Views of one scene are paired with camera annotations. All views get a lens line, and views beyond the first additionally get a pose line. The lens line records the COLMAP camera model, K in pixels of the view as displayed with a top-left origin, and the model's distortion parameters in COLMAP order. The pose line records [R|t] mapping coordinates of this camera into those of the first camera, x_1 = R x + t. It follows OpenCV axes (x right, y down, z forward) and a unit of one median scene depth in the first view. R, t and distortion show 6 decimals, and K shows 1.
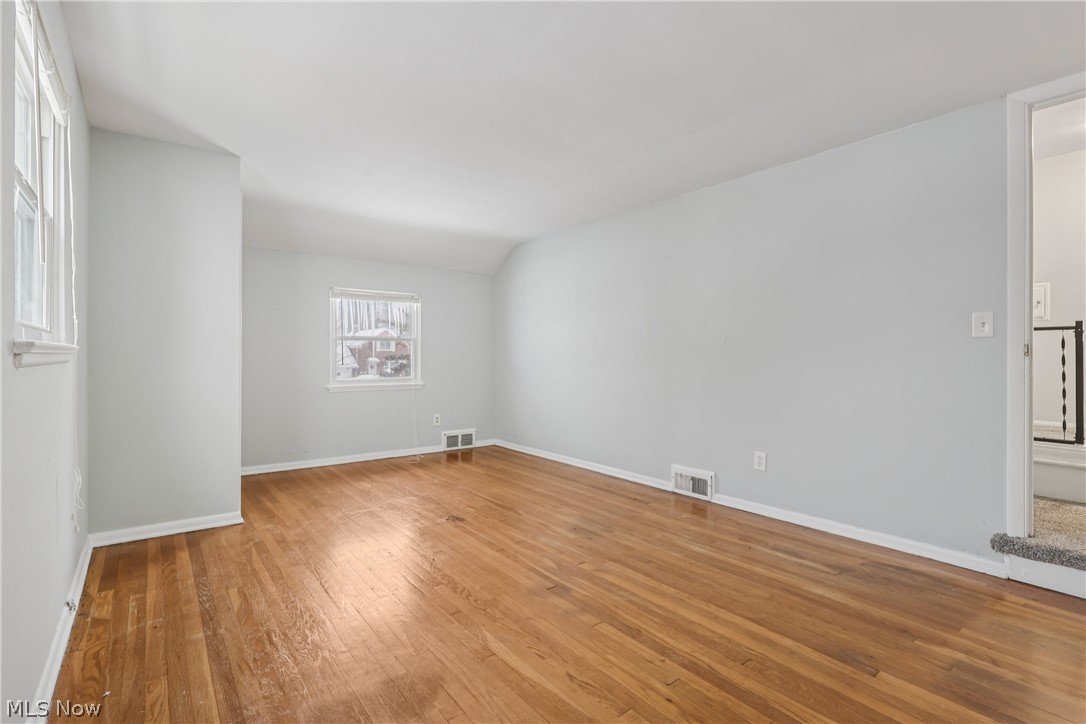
lens RADIAL K [[504.2, 0, 543.0], [0, 504.2, 362.0], [0, 0, 1]] dist [-0.004699, -0.000855]
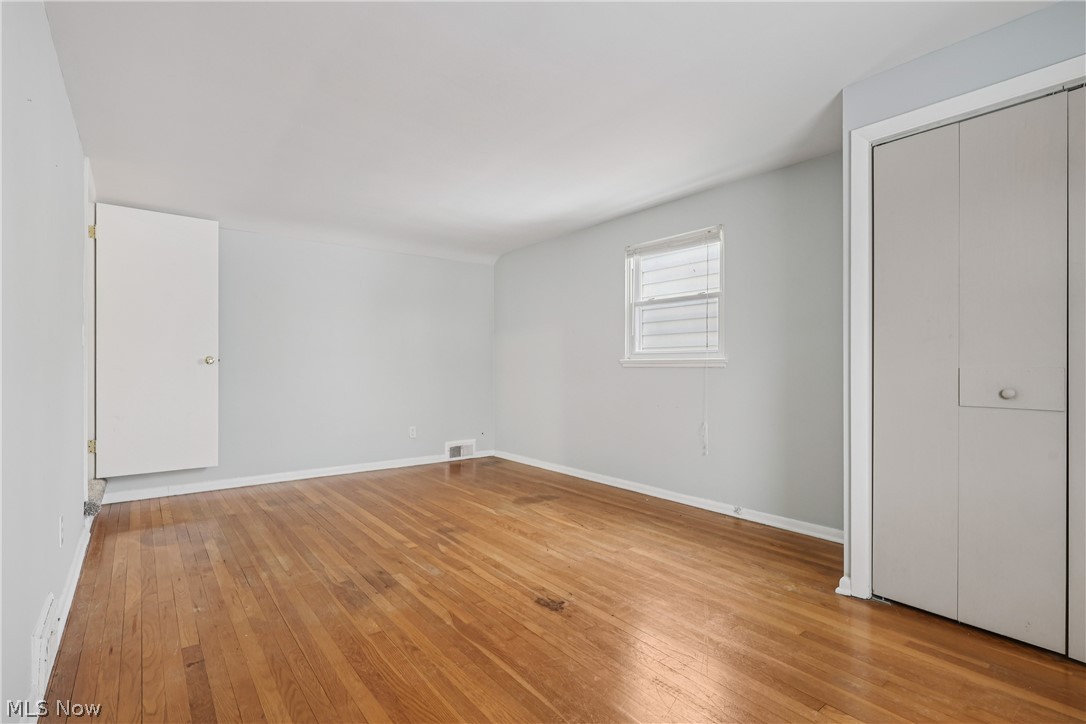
lens RADIAL K [[504.2, 0, 543.0], [0, 504.2, 362.0], [0, 0, 1]] dist [-0.004699, -0.000855]
pose [[-0.999941, -0.007634, -0.007698, -0.181998], [-0.007659, 0.999965, 0.003222, -0.016337], [0.007673, 0.003281, -0.999965, 1.943608]]
